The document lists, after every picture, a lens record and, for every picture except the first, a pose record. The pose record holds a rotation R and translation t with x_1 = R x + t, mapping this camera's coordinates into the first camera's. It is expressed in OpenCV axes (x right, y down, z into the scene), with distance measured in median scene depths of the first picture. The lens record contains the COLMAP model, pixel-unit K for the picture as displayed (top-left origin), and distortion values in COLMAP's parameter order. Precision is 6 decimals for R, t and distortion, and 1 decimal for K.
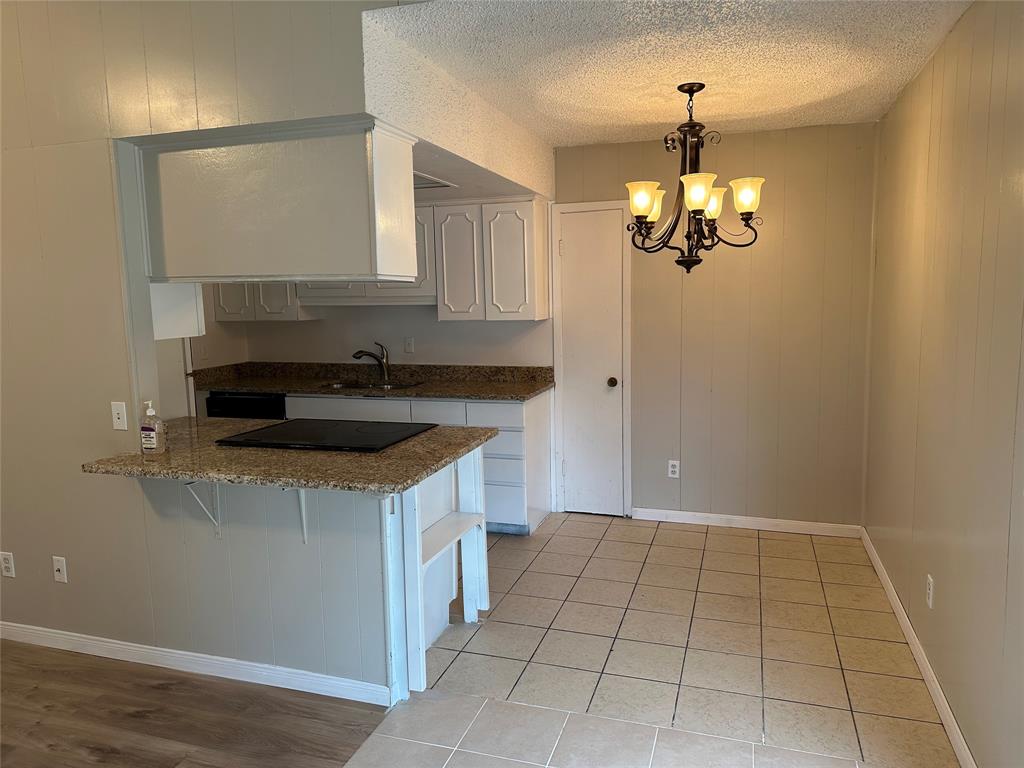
lens RADIAL K [[724.2, 0, 512.8], [0, 724.2, 379.3], [0, 0, 1]] dist [0.073015, -0.058753]
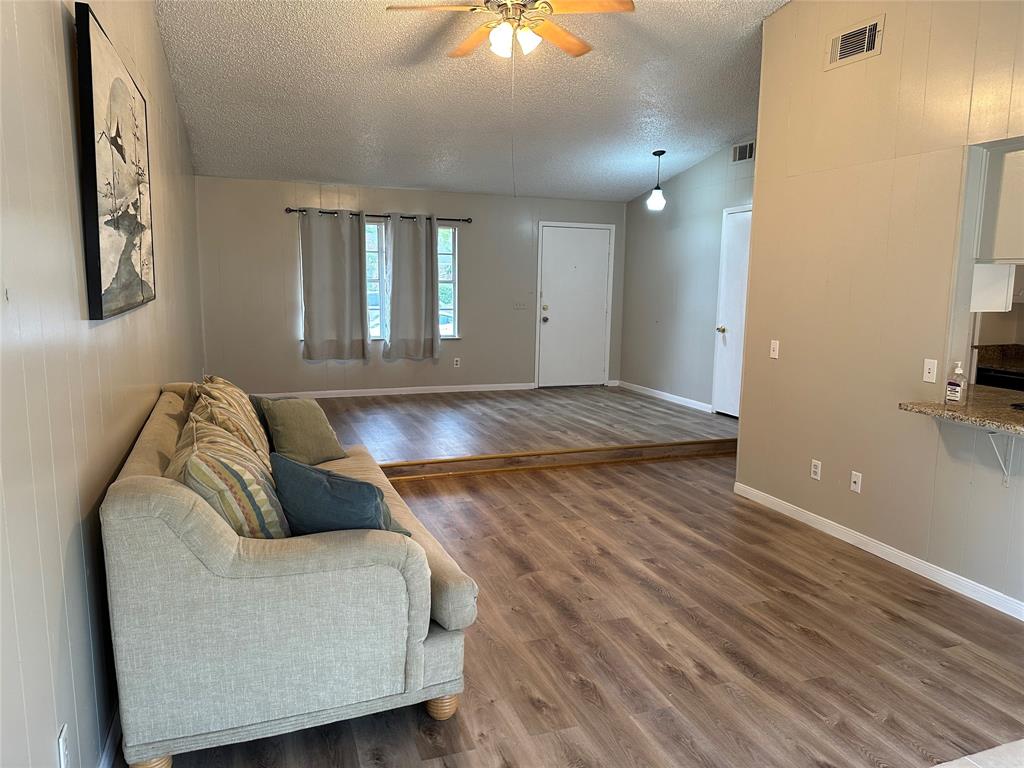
lens RADIAL K [[724.2, 0, 519.6], [0, 724.2, 390.0], [0, 0, 1]] dist [0.073015, -0.058753]
pose [[0.634335, 0.145070, -0.759325, -0.023634], [-0.117250, 0.988926, 0.090986, 0.049502], [0.764115, 0.031315, 0.644319, -0.334340]]
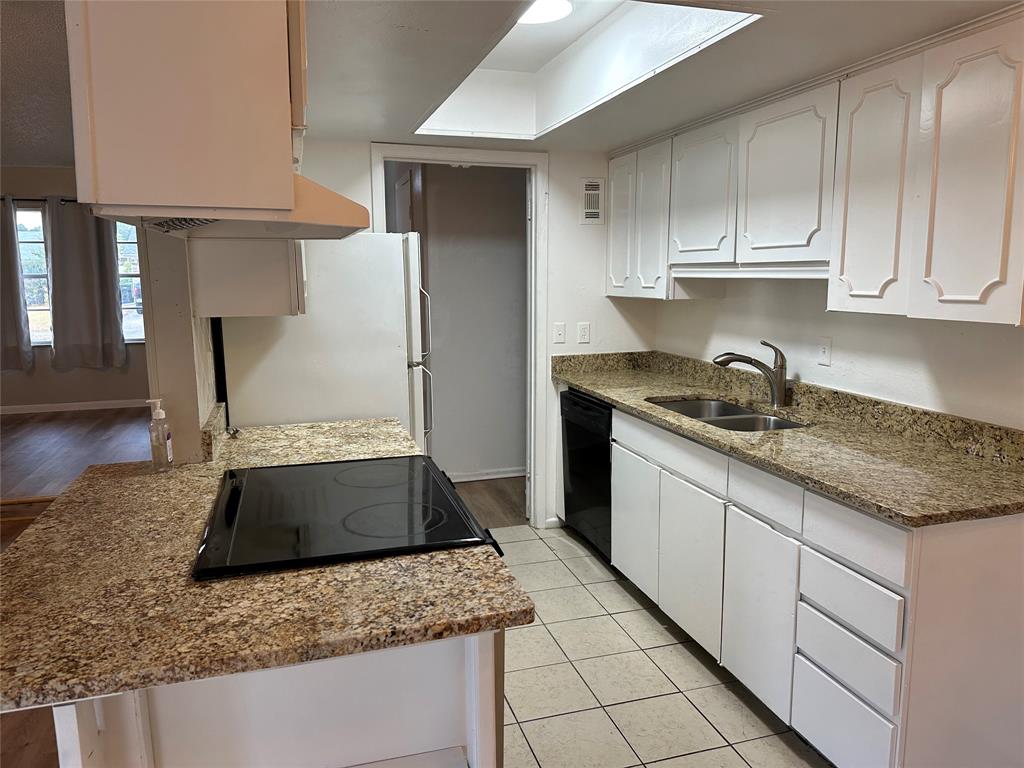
lens RADIAL K [[724.2, 0, 511.2], [0, 724.2, 379.0], [0, 0, 1]] dist [0.073015, -0.058753]
pose [[0.578397, 0.135783, -0.804376, 0.300062], [-0.103109, 0.990310, 0.093028, -0.095030], [0.809213, 0.029131, 0.586793, 0.844797]]
